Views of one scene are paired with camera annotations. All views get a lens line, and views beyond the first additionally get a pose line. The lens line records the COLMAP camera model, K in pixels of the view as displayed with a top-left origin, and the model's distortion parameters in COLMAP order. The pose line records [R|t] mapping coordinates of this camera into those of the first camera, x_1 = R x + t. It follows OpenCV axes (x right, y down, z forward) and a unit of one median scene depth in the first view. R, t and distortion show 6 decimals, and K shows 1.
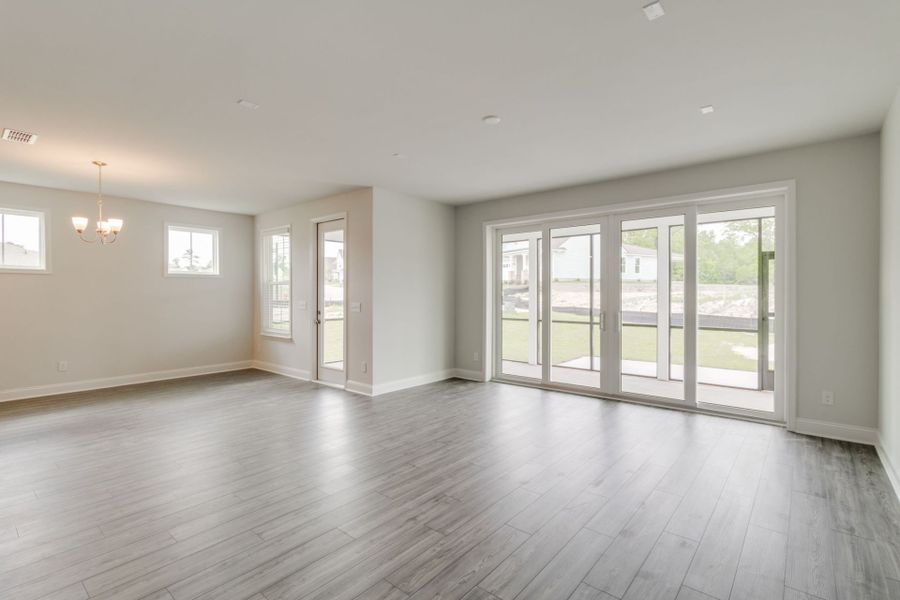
lens RADIAL K [[420.1, 0, 447.2], [0, 420.1, 292.8], [0, 0, 1]] dist [-0.004306, 0.001006]
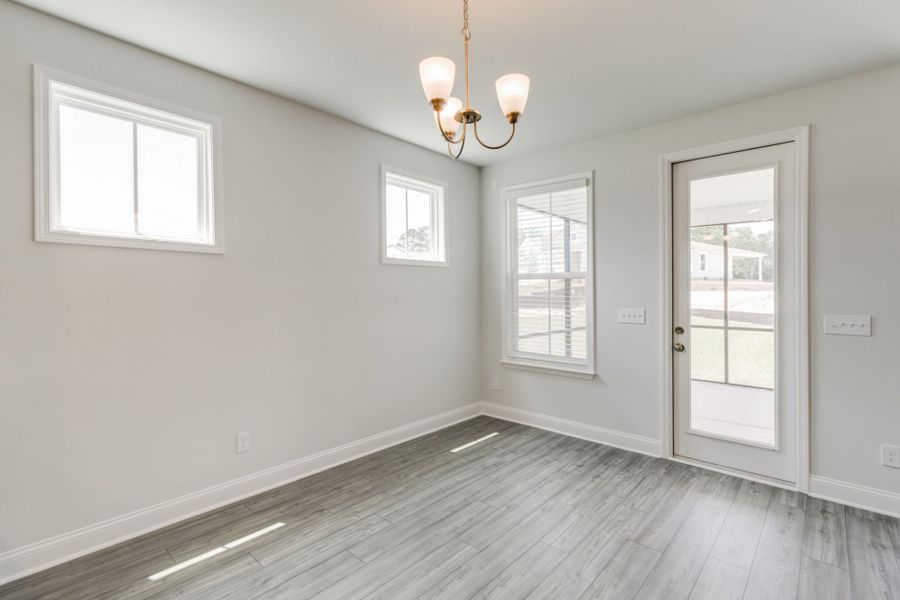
lens RADIAL K [[420.1, 0, 453.4], [0, 420.1, 304.5], [0, 0, 1]] dist [-0.004306, 0.001006]
pose [[0.999327, 0.004149, -0.036457, -0.489340], [-0.002961, 0.999465, 0.032580, -0.002360], [0.036573, -0.032450, 0.998804, 0.390360]]
